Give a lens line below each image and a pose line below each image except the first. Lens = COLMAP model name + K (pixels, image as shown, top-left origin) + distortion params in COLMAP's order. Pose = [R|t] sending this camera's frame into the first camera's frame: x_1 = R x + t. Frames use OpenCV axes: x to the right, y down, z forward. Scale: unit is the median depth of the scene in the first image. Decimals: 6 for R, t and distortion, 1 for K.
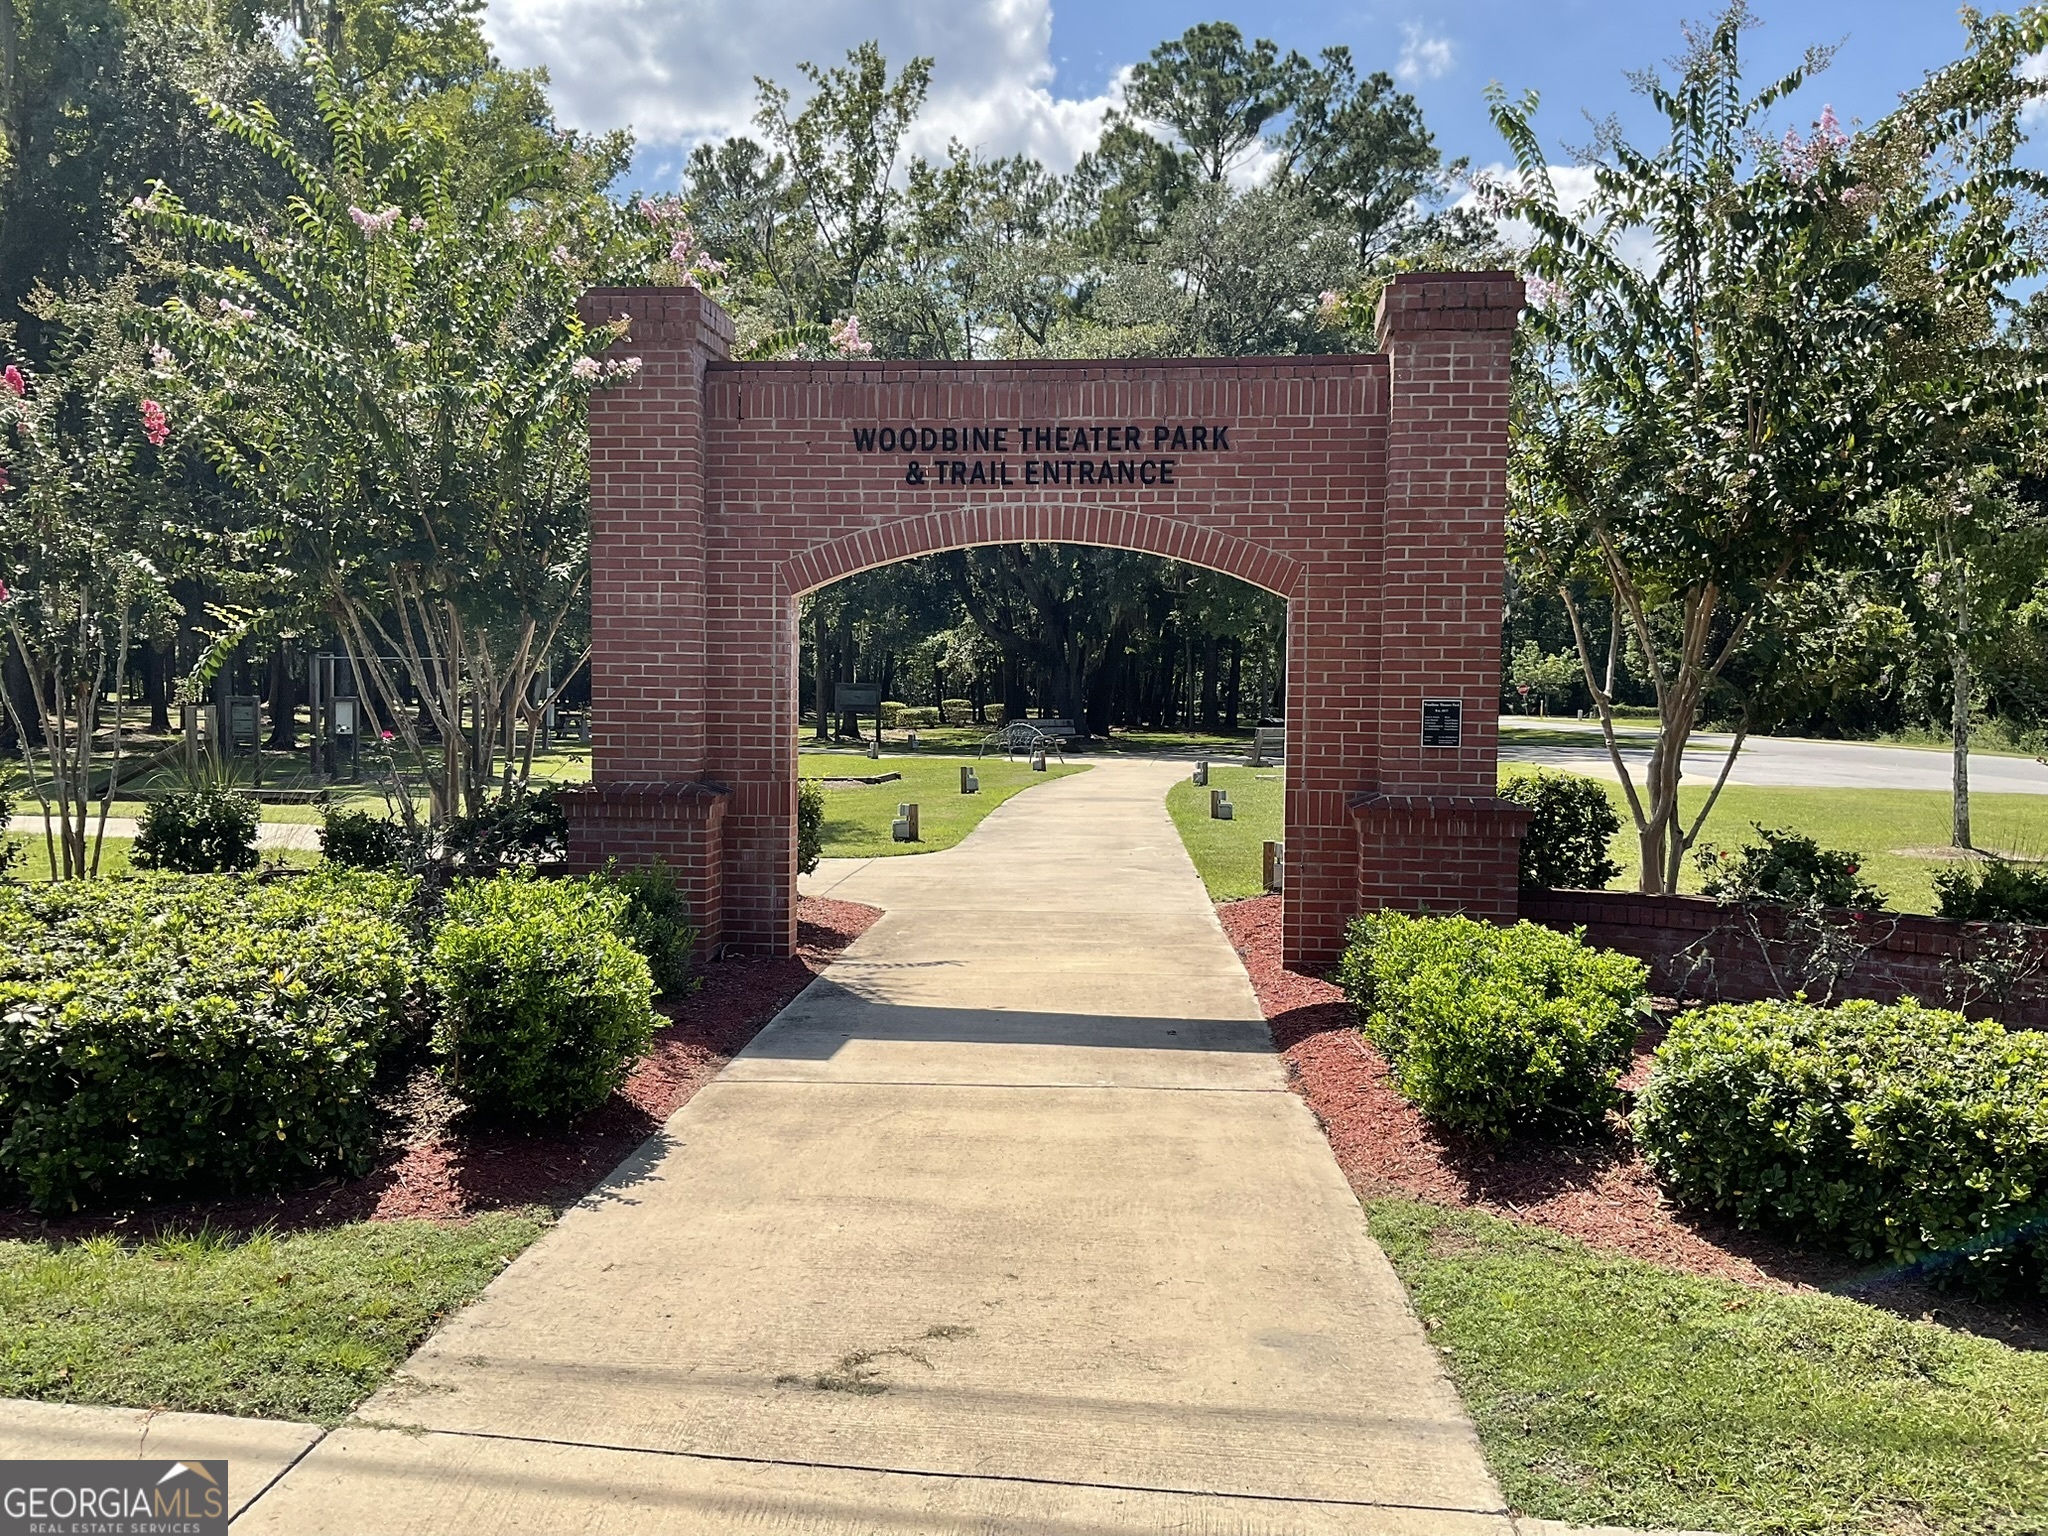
lens RADIAL K [[1687.2, 0, 1024.0], [0, 1687.2, 768.0], [0, 0, 1]] dist [0.153850, -0.347890]
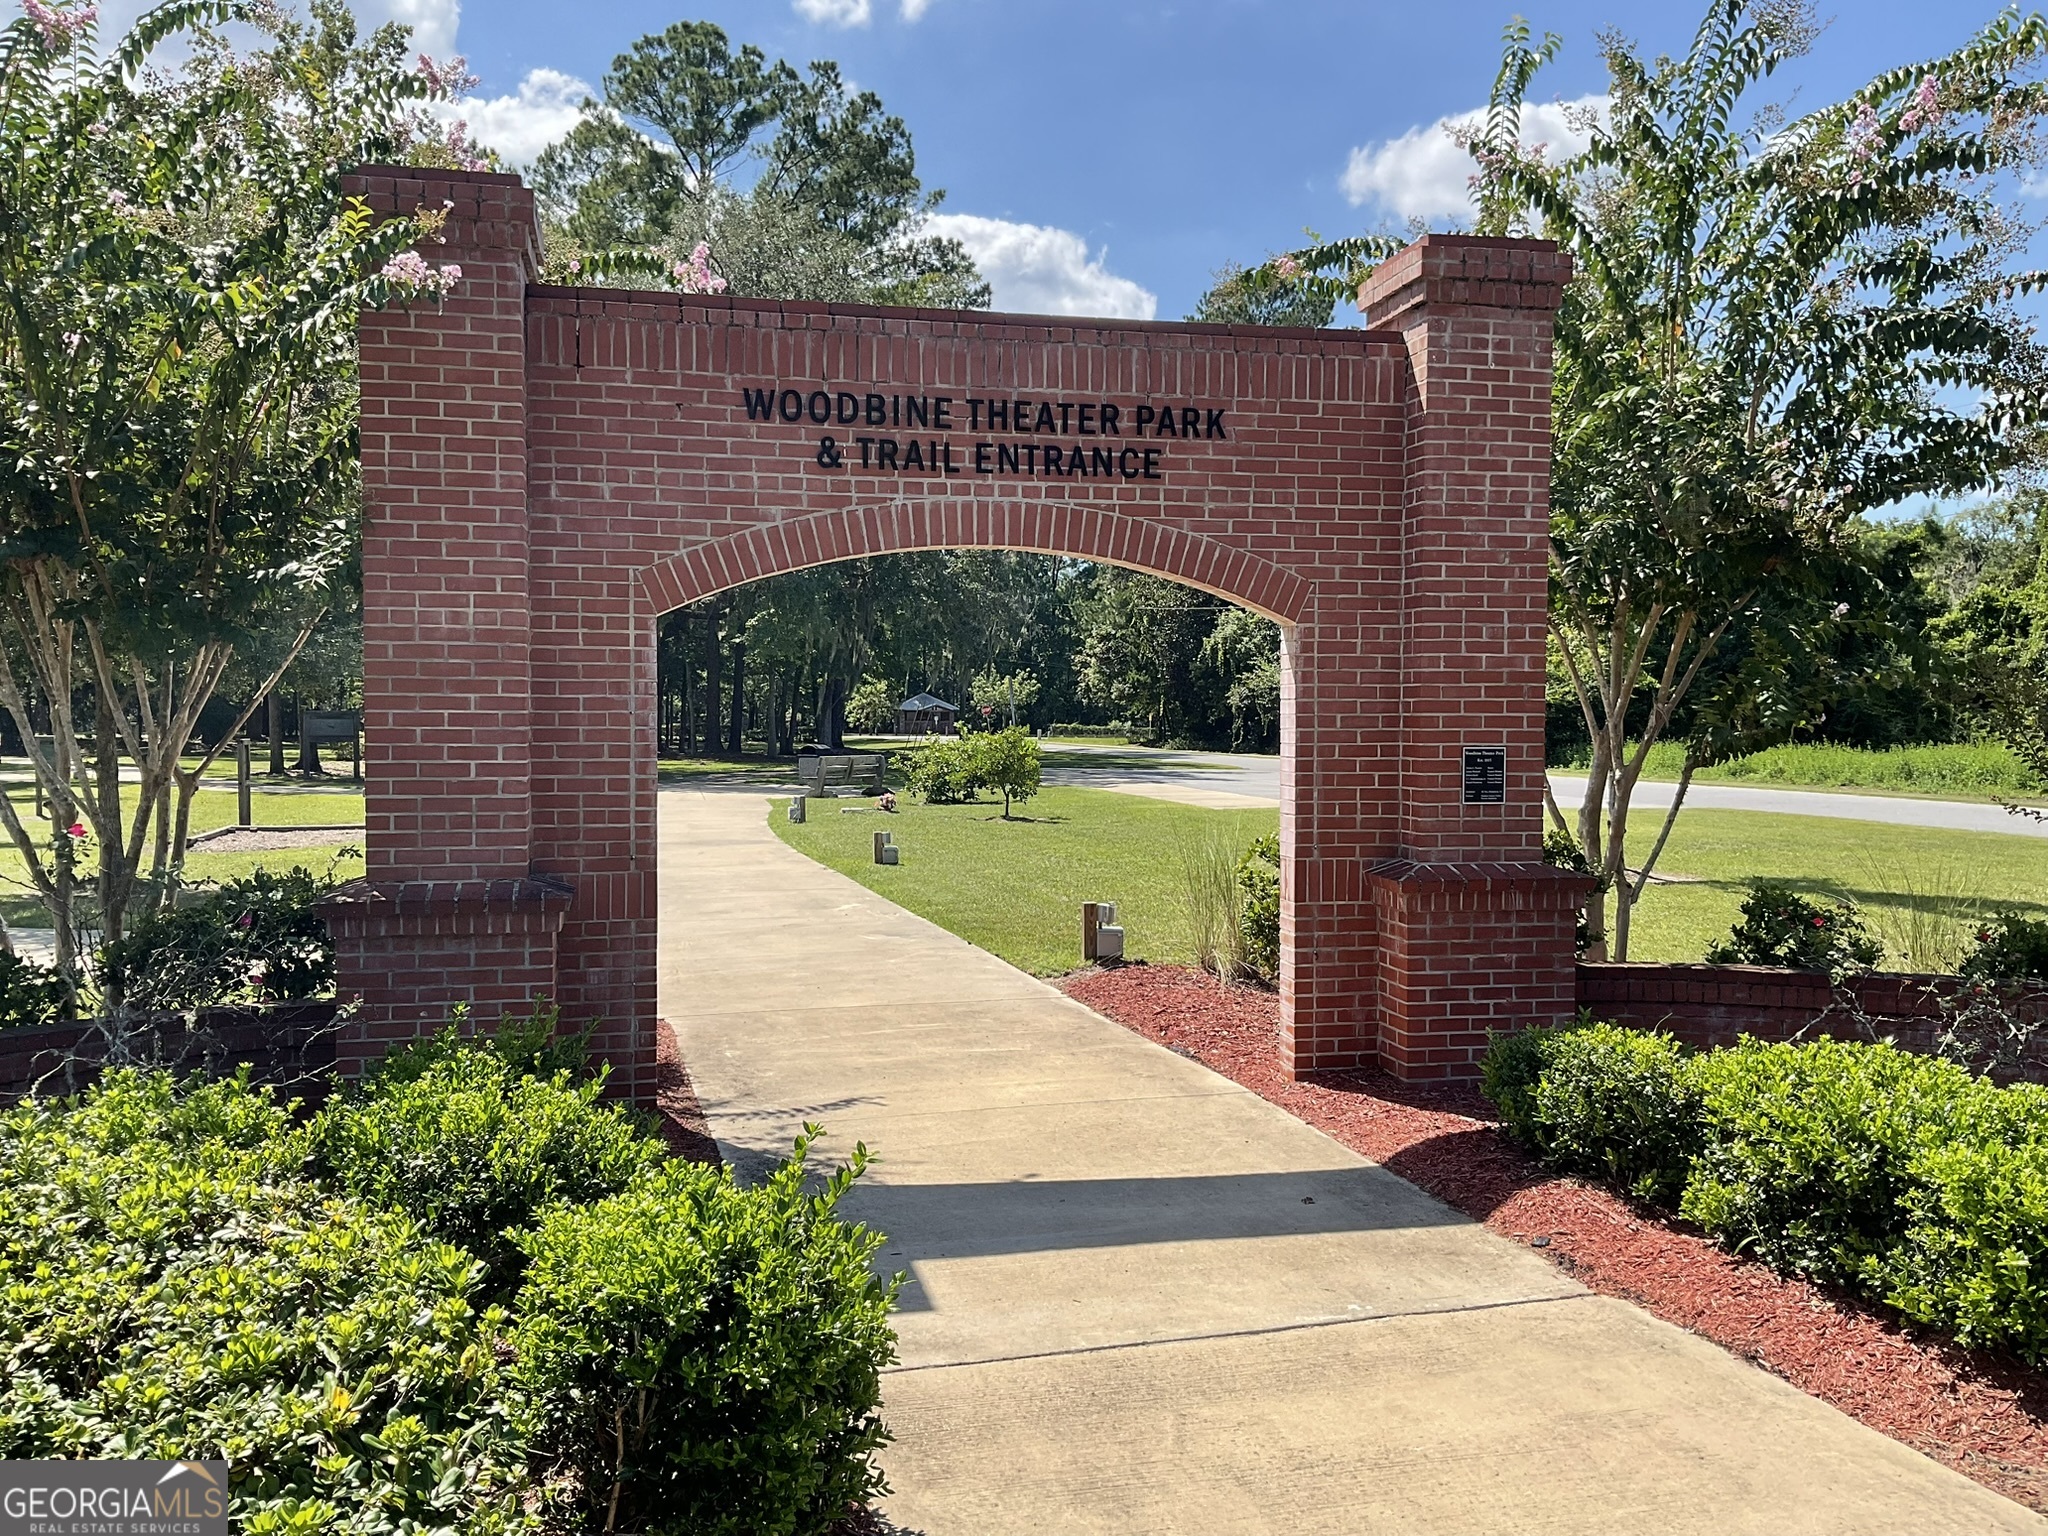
lens RADIAL K [[1687.2, 0, 1024.0], [0, 1687.2, 768.0], [0, 0, 1]] dist [0.153850, -0.347890]
pose [[0.948183, -0.019279, 0.317140, -0.222916], [0.023070, 0.999700, -0.008204, -0.026867], [-0.316887, 0.015095, 0.948343, 0.265500]]
